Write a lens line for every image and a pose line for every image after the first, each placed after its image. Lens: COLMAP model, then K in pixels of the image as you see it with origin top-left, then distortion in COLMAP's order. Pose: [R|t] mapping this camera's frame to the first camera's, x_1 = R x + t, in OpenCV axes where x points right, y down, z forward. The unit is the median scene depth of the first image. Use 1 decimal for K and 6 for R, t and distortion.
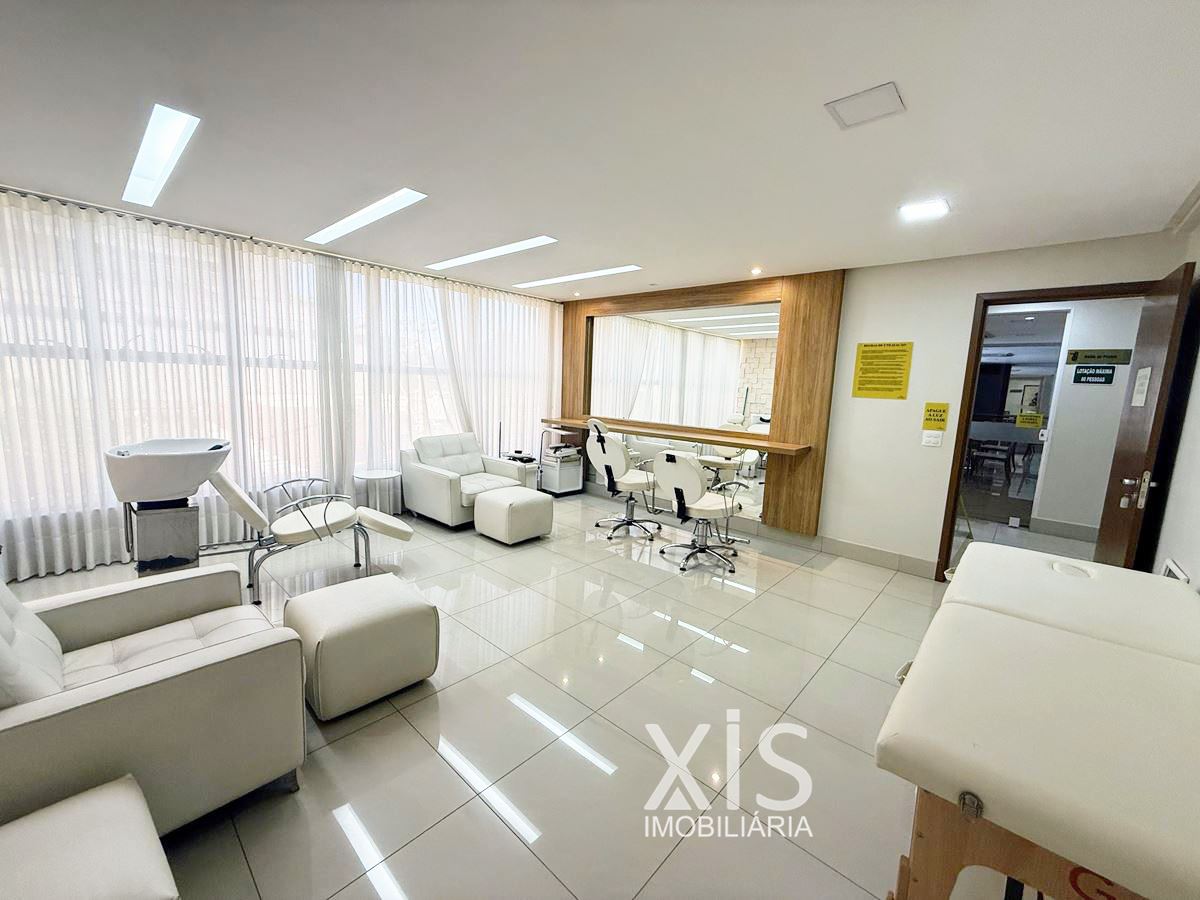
lens RADIAL K [[477.2, 0, 600.0], [0, 477.2, 450.0], [0, 0, 1]] dist [0.002197, 0.000307]
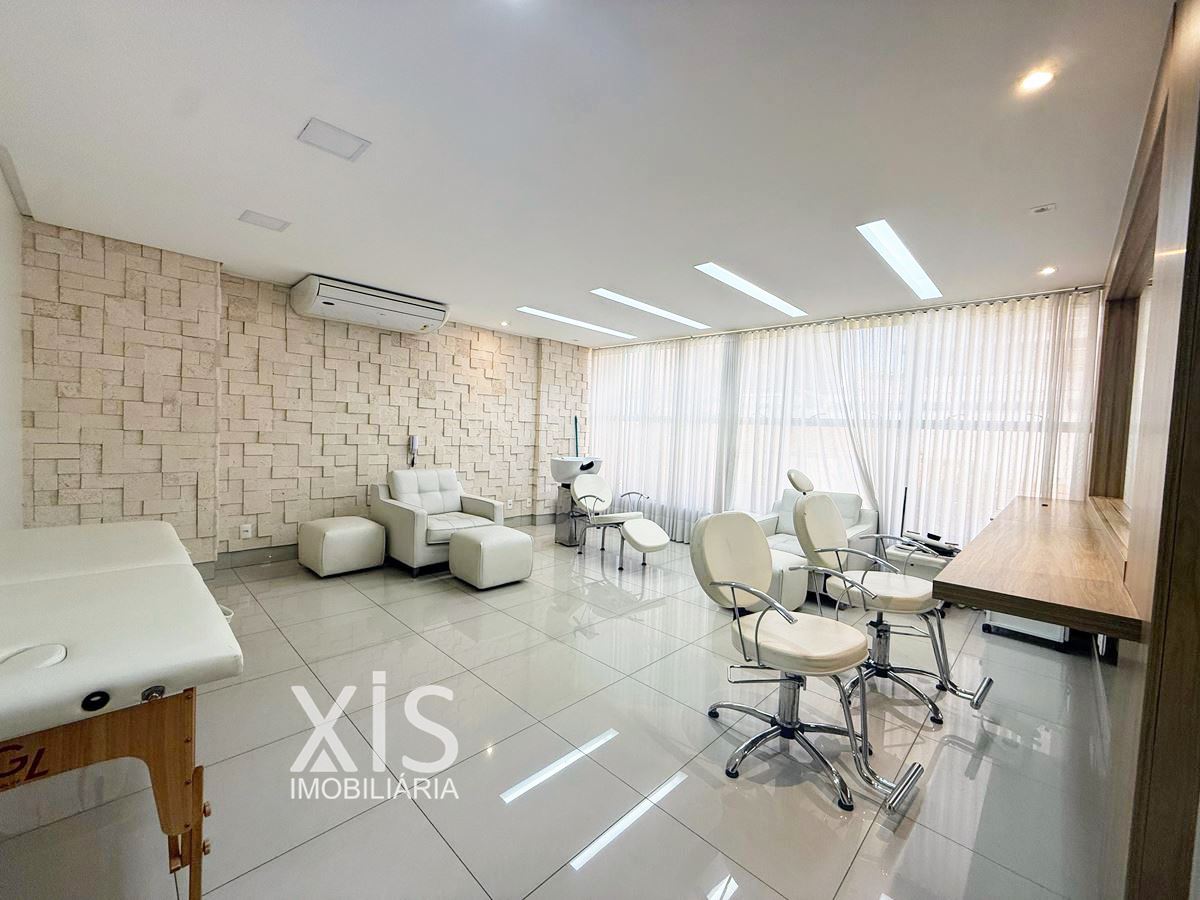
lens RADIAL K [[477.2, 0, 600.0], [0, 477.2, 450.0], [0, 0, 1]] dist [0.002197, 0.000307]
pose [[-0.038421, 0.017780, -0.999103, 0.514117], [-0.169143, 0.985298, 0.024039, -0.052709], [0.984842, 0.169915, -0.034849, 0.540488]]
